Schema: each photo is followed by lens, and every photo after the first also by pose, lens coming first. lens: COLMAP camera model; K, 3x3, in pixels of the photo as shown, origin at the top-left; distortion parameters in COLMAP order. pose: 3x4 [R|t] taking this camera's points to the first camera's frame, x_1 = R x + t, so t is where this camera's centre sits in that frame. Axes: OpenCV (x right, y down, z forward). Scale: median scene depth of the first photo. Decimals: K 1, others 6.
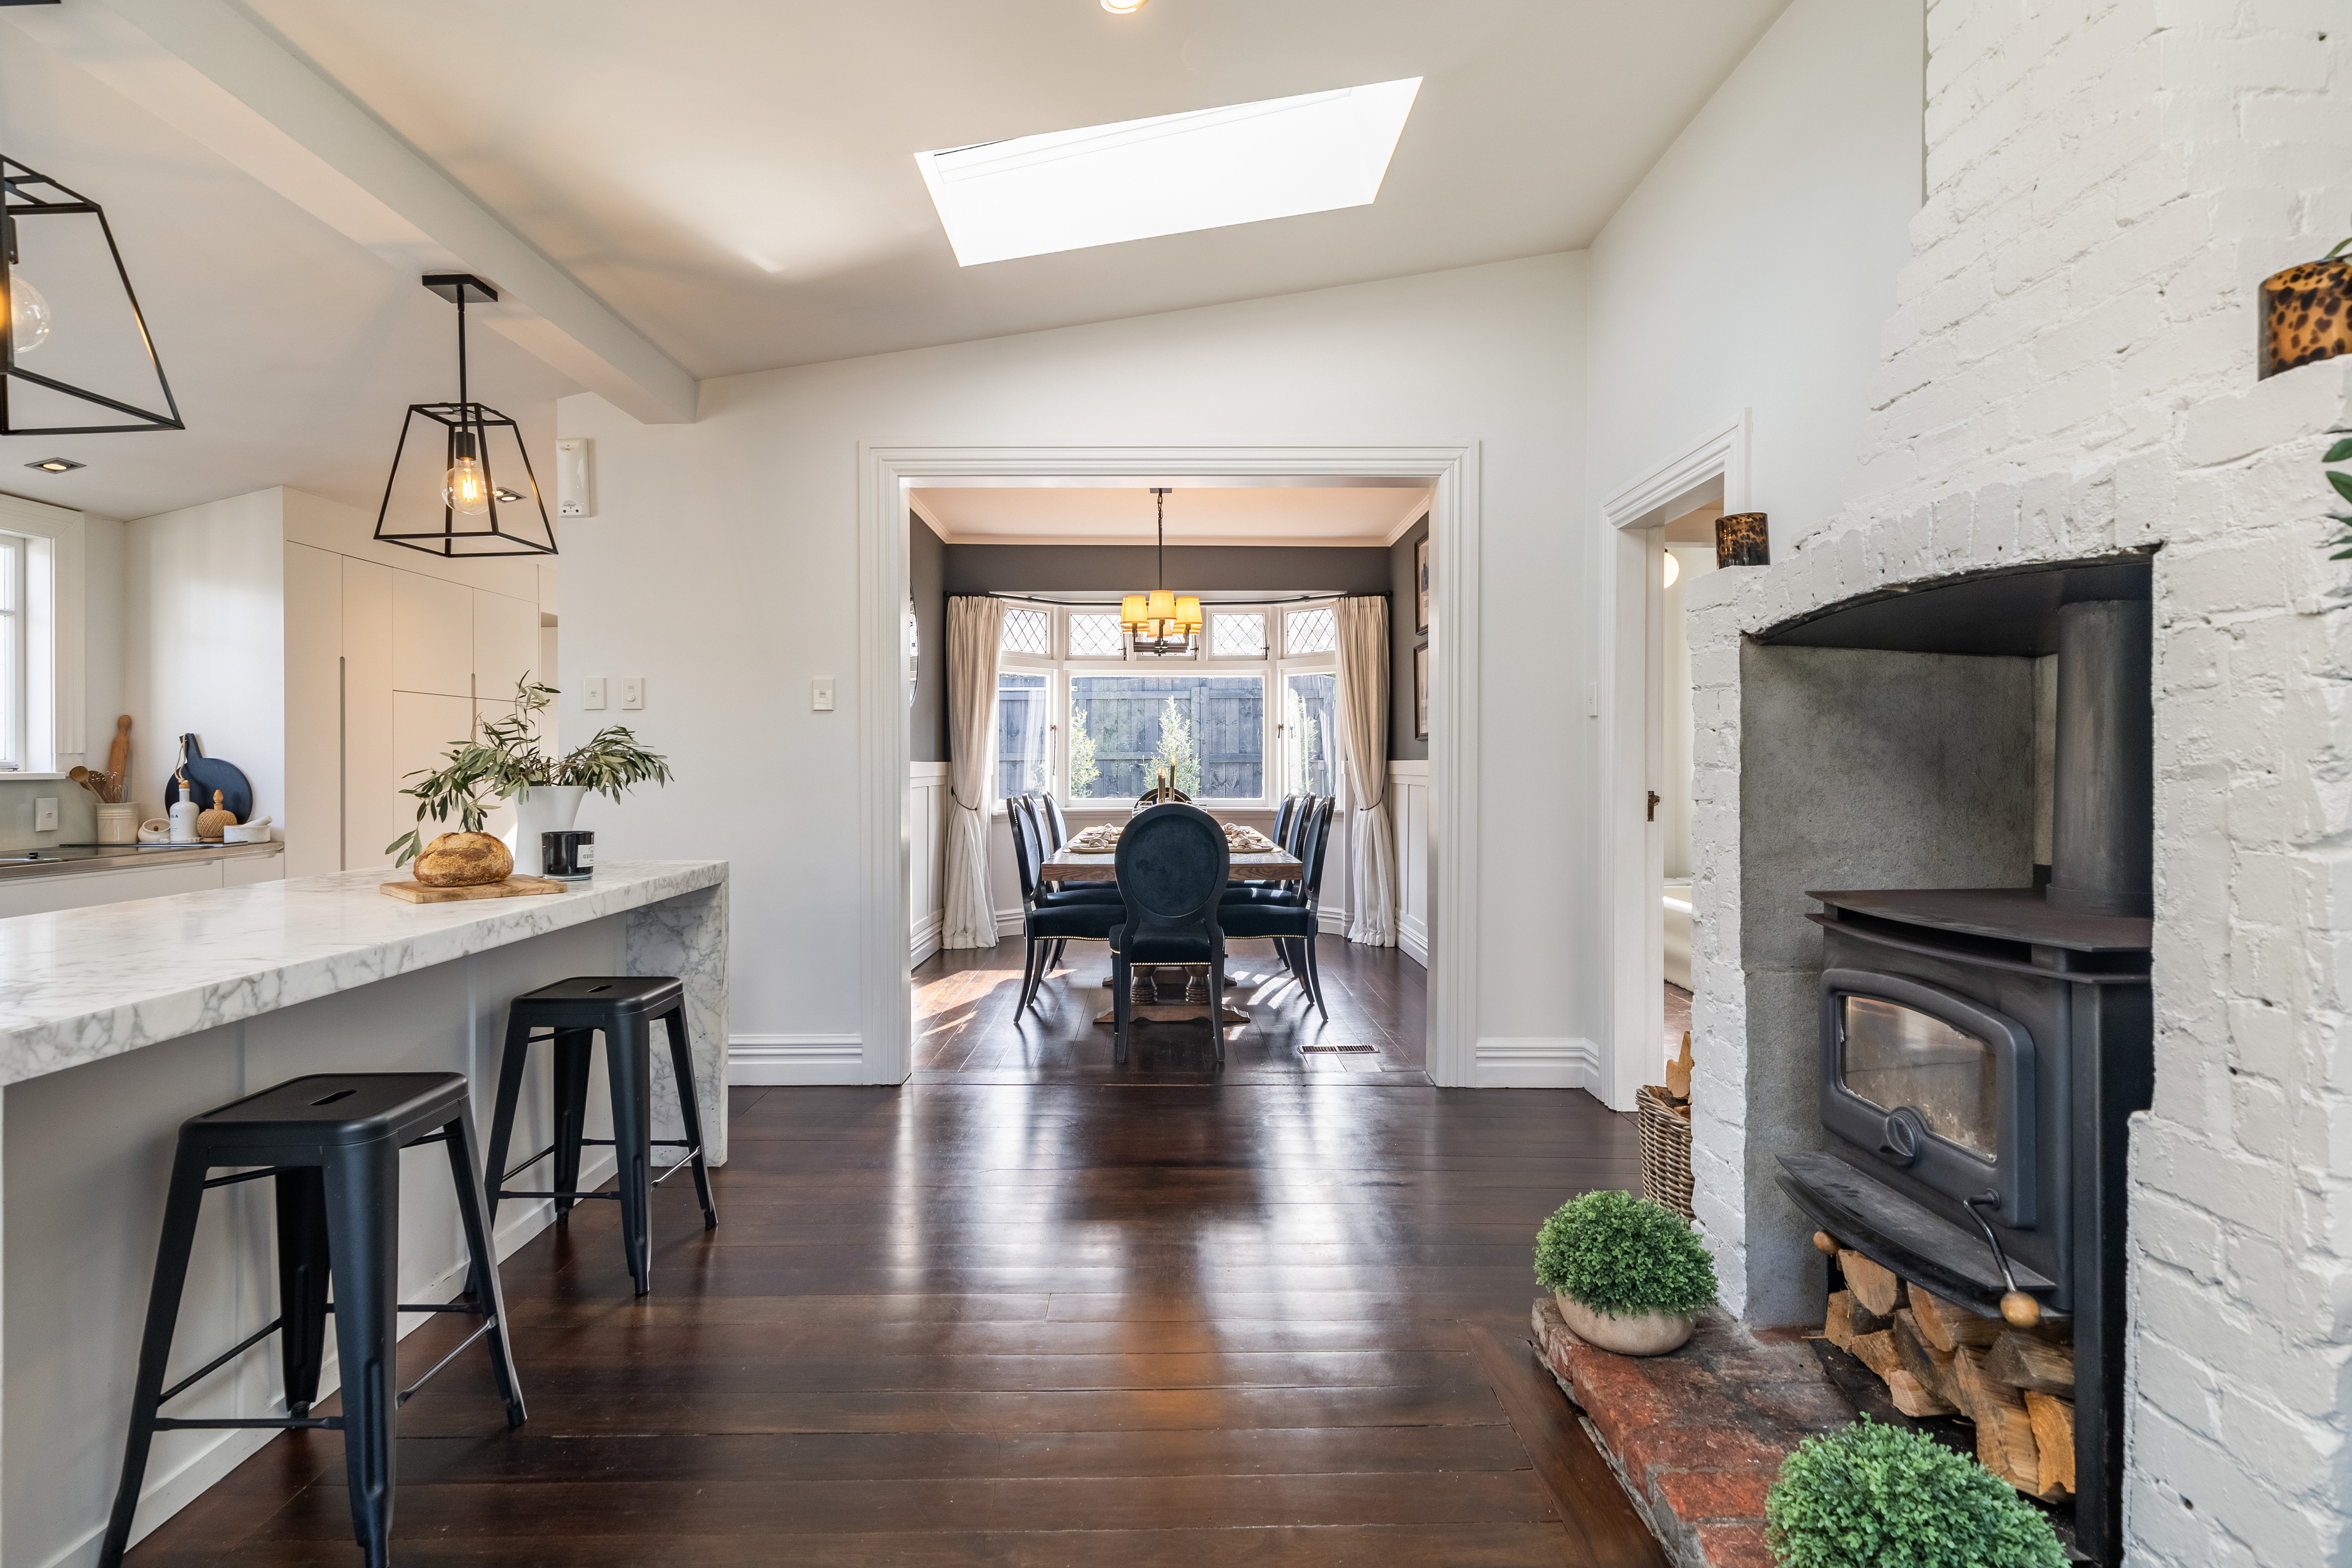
lens RADIAL K [[1201.9, 0, 1187.1], [0, 1201.9, 775.1], [0, 0, 1]] dist [-0.003776, -0.000419]
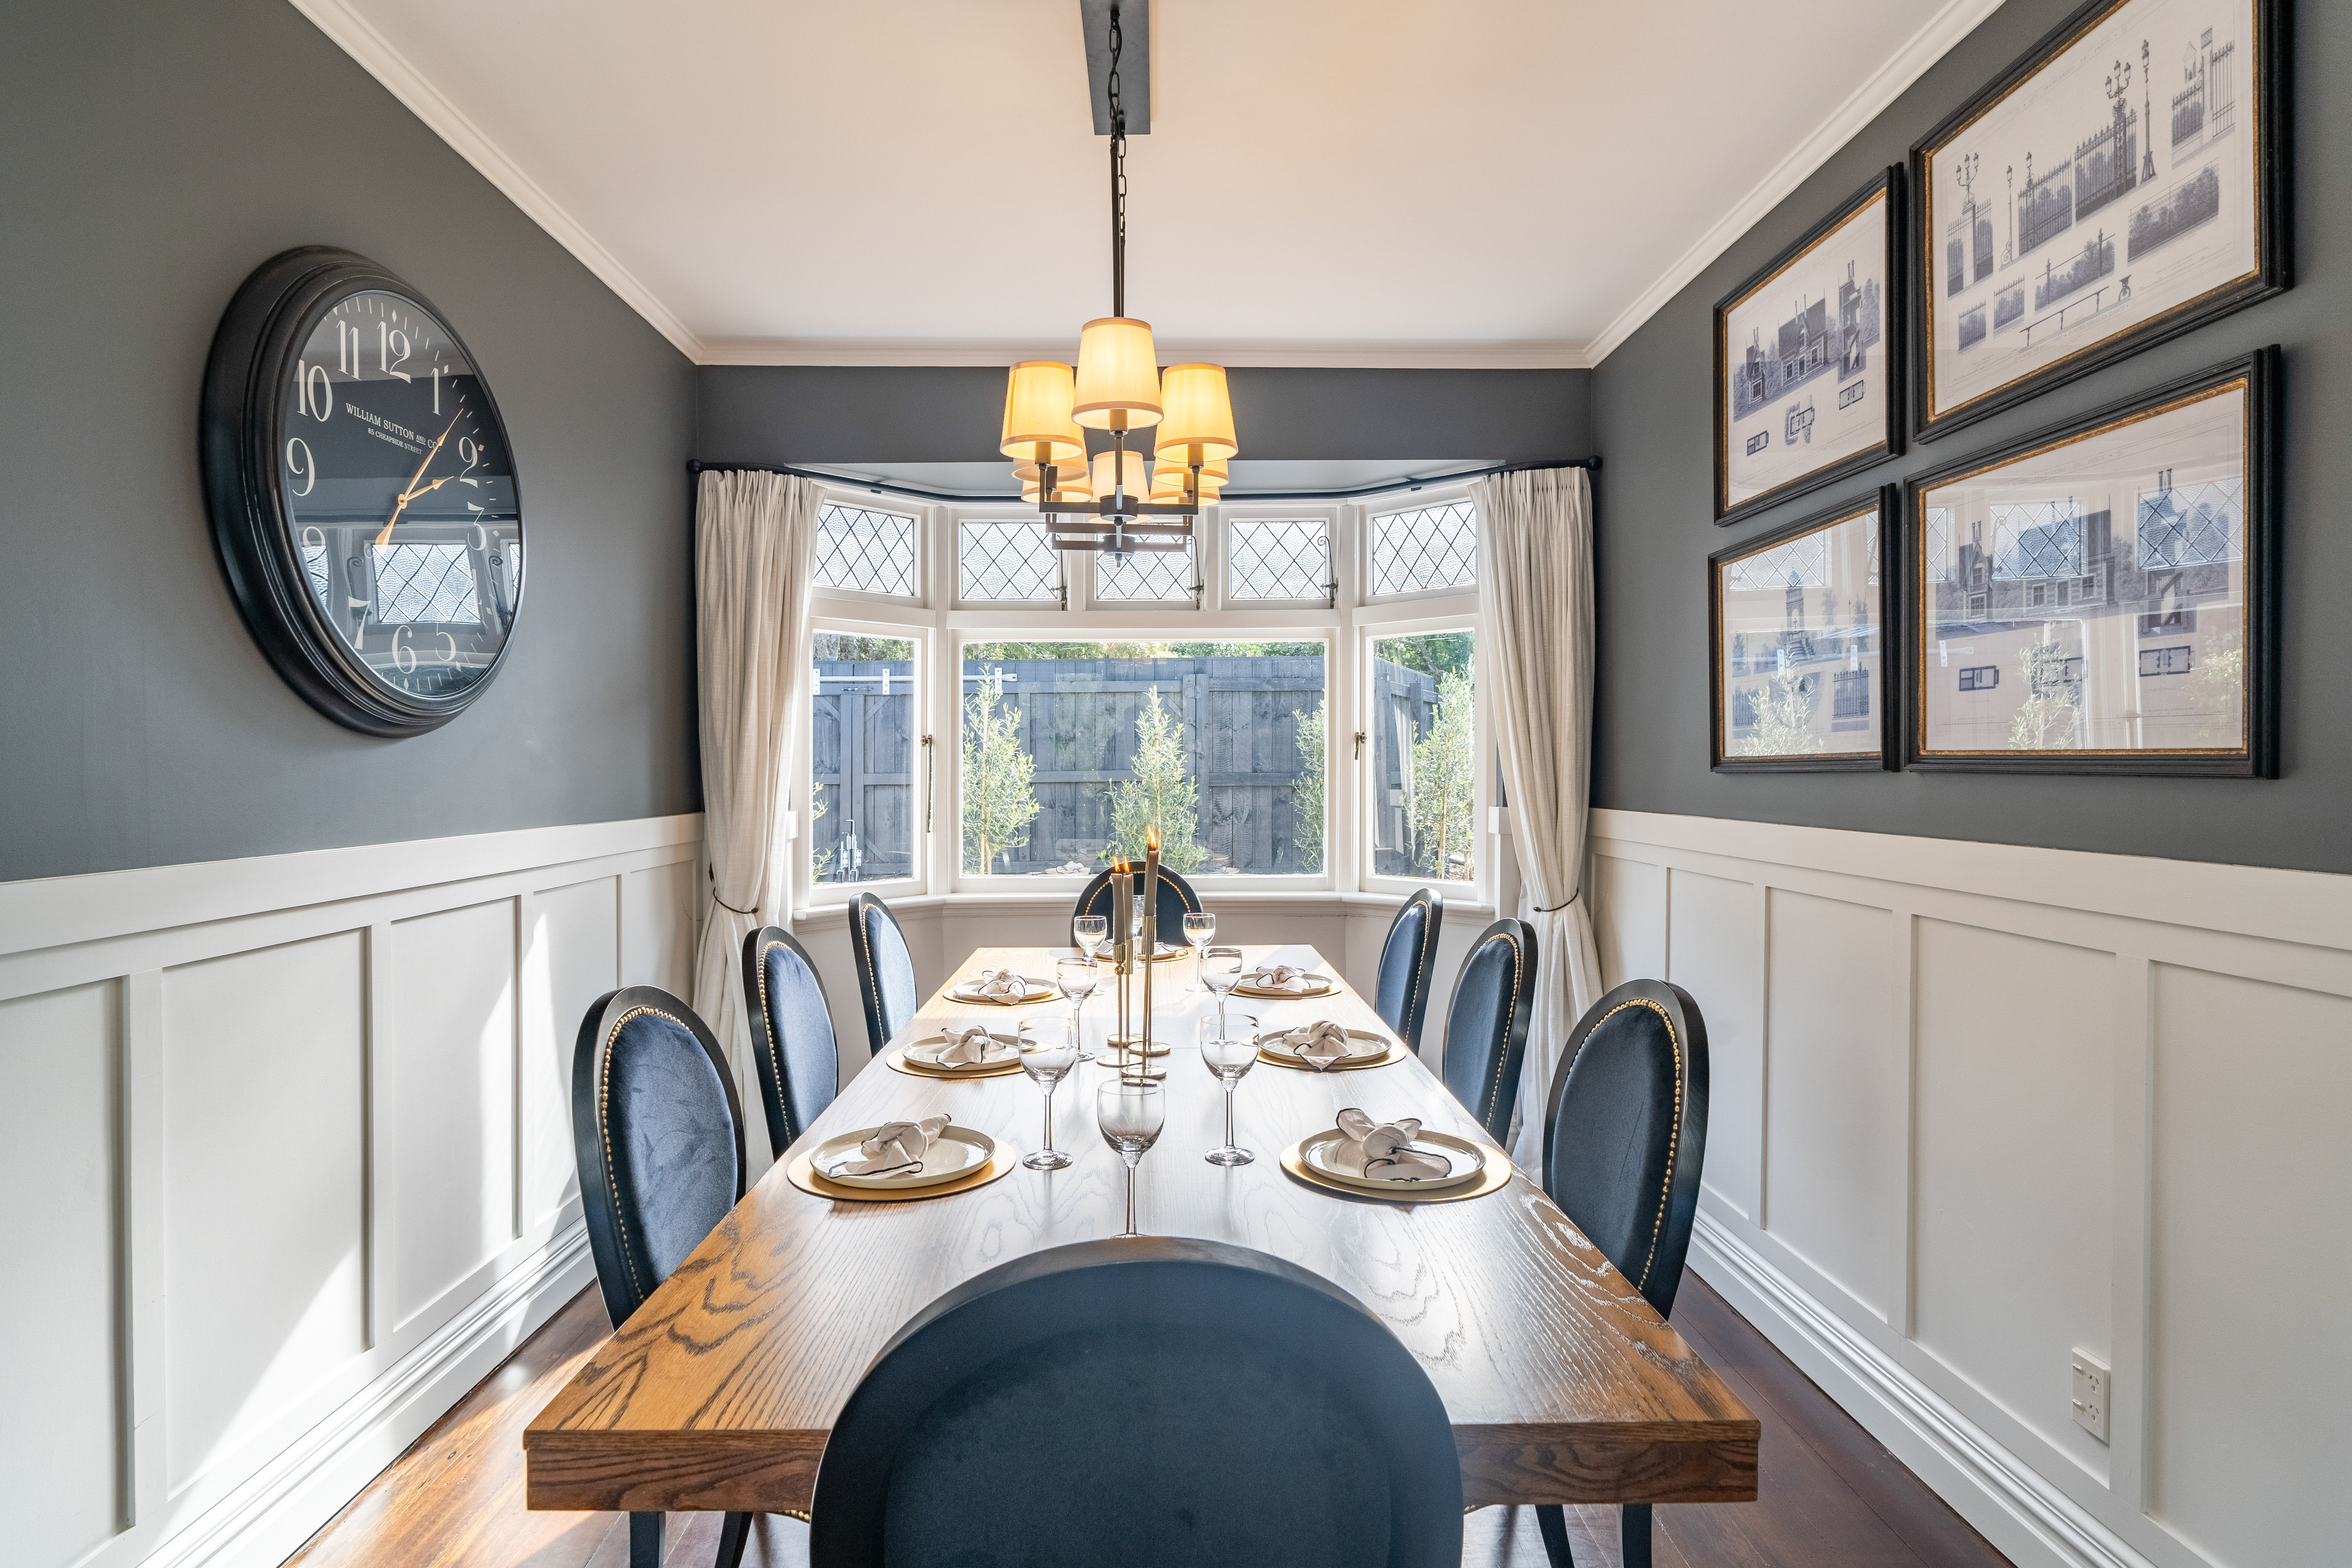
lens RADIAL K [[1247.3, 0, 1168.2], [0, 1247.3, 799.1], [0, 0, 1]] dist [0.004832, 0.000612]
pose [[0.999991, 0.000190, -0.004145, -0.004336], [-0.000130, 0.999895, 0.014466, -0.028215], [0.004148, -0.014465, 0.999887, 0.624568]]
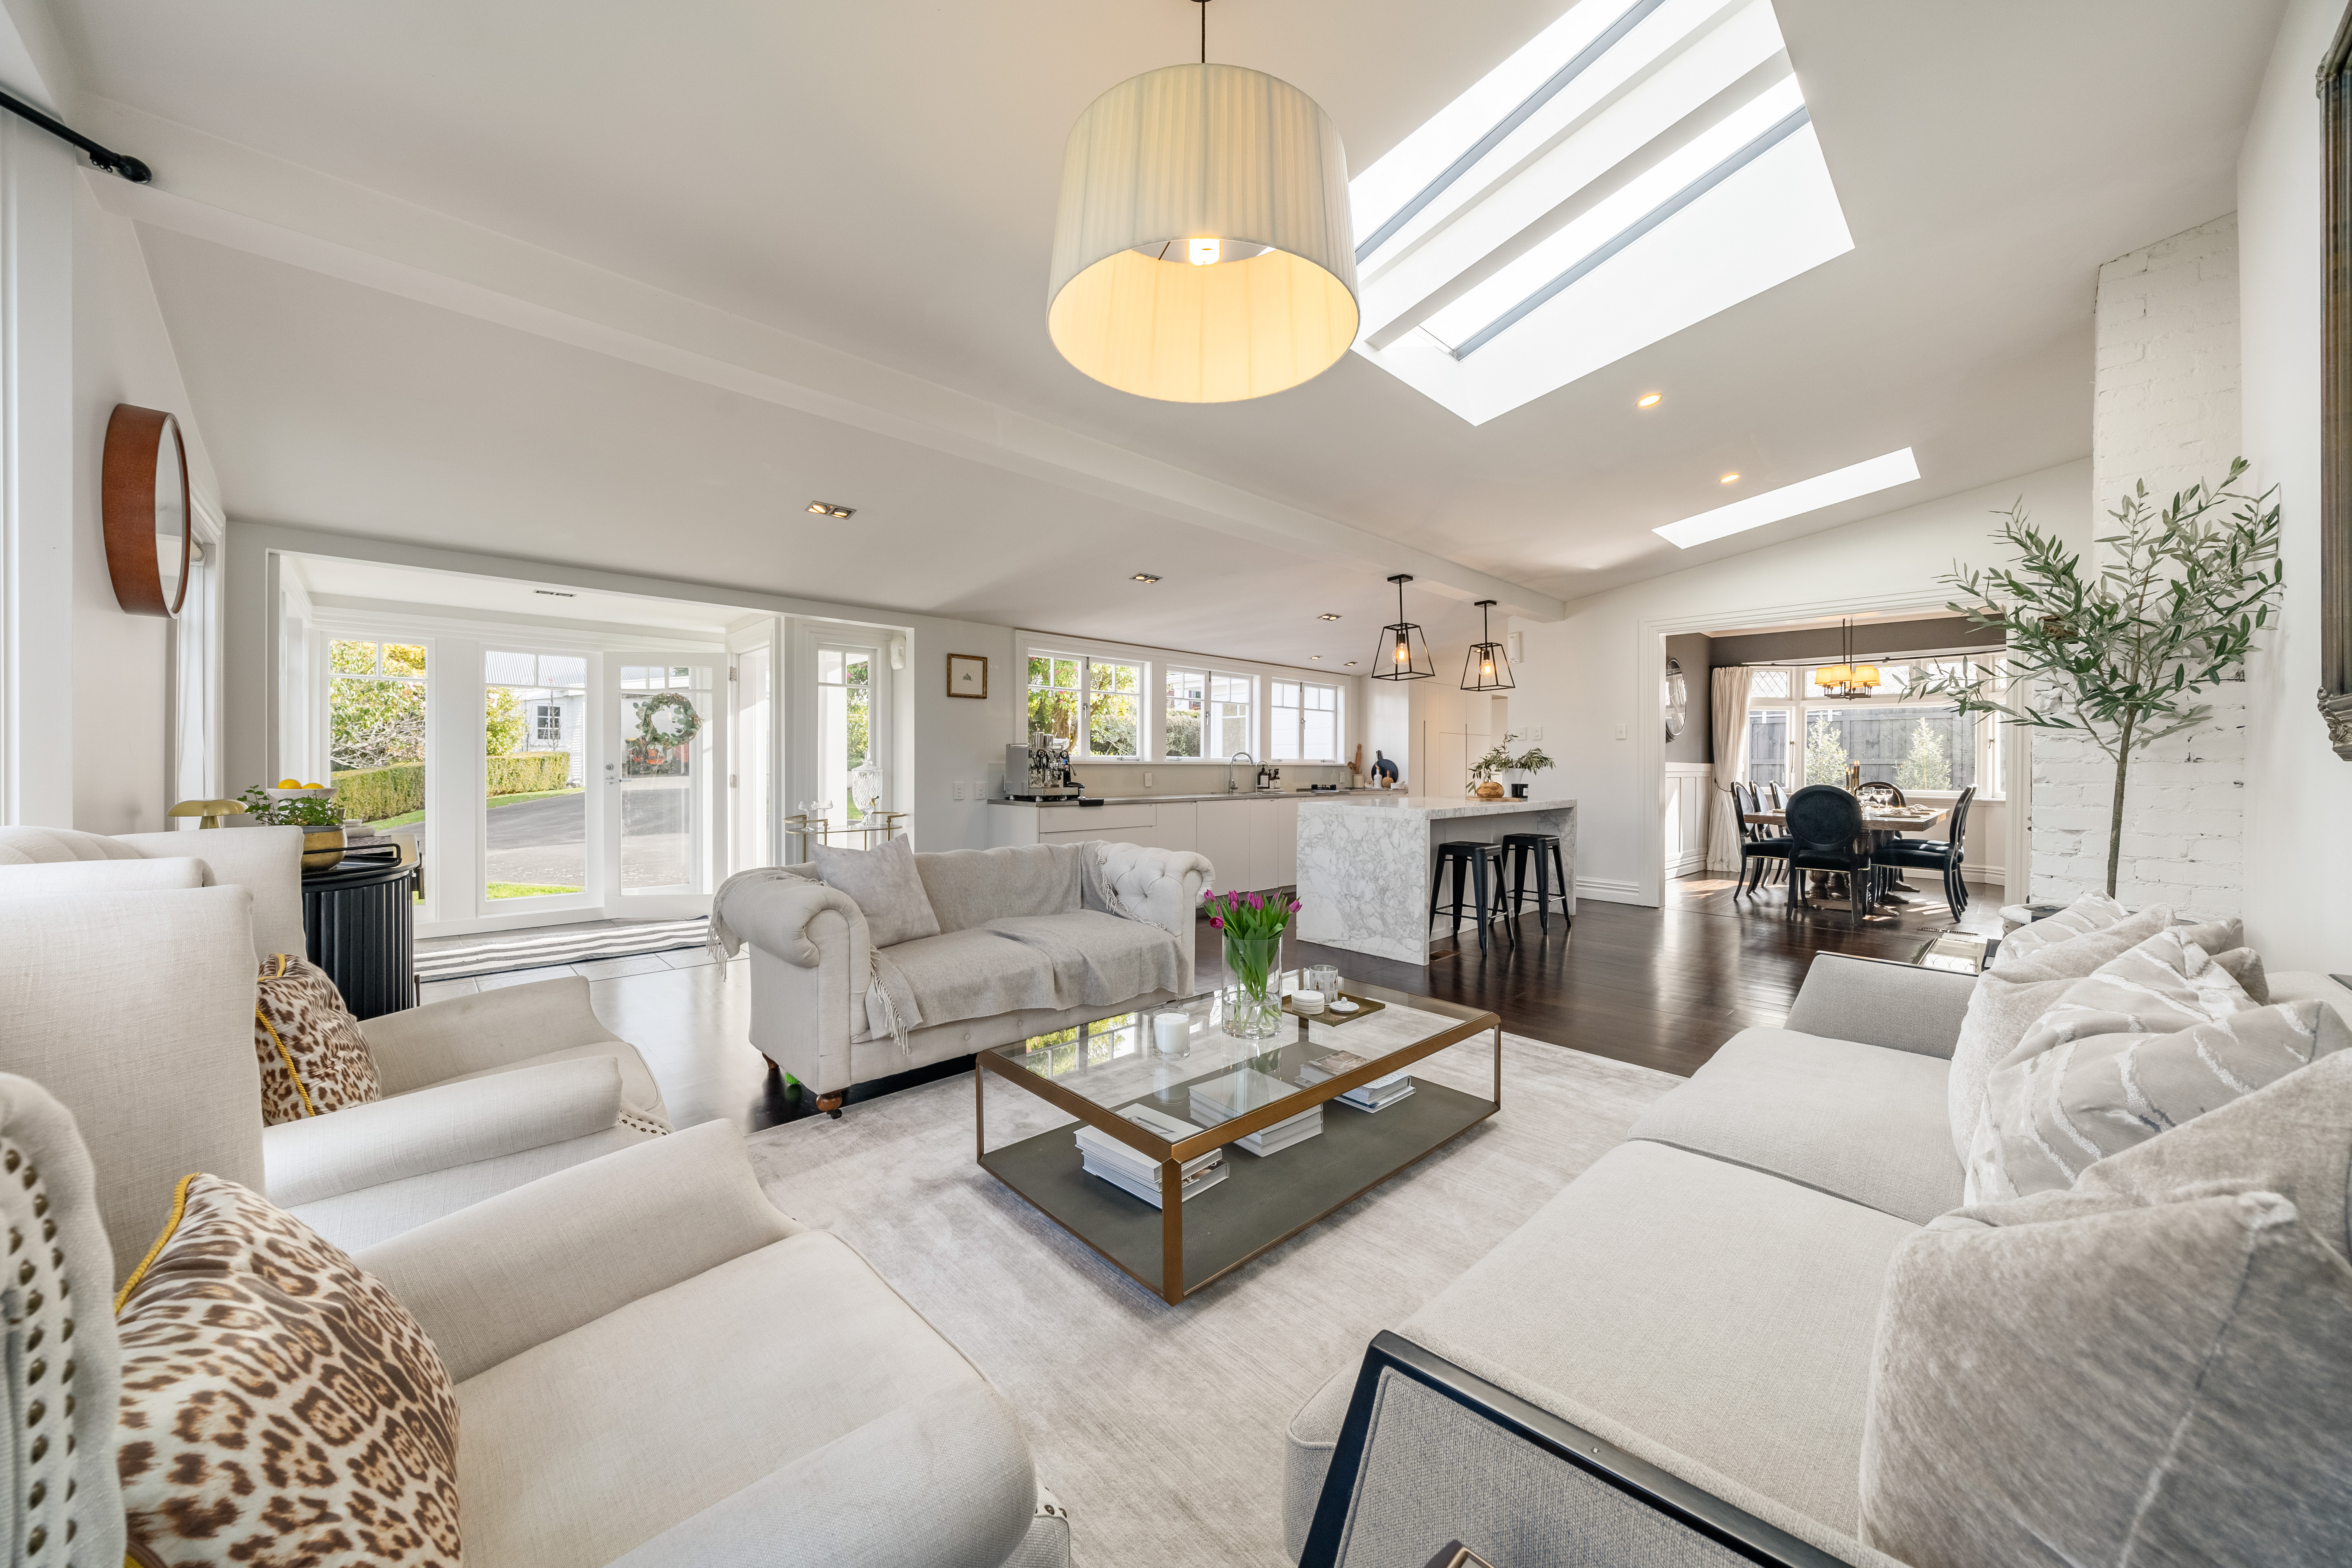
lens RADIAL K [[817.6, 0, 1165.0], [0, 817.6, 752.1], [0, 0, 1]] dist [0.000176, 0.000419]
pose [[0.670024, -0.003940, -0.742329, 0.189425], [-0.016094, 0.999674, -0.019832, 0.011326], [0.742165, 0.025235, 0.669742, -0.480065]]
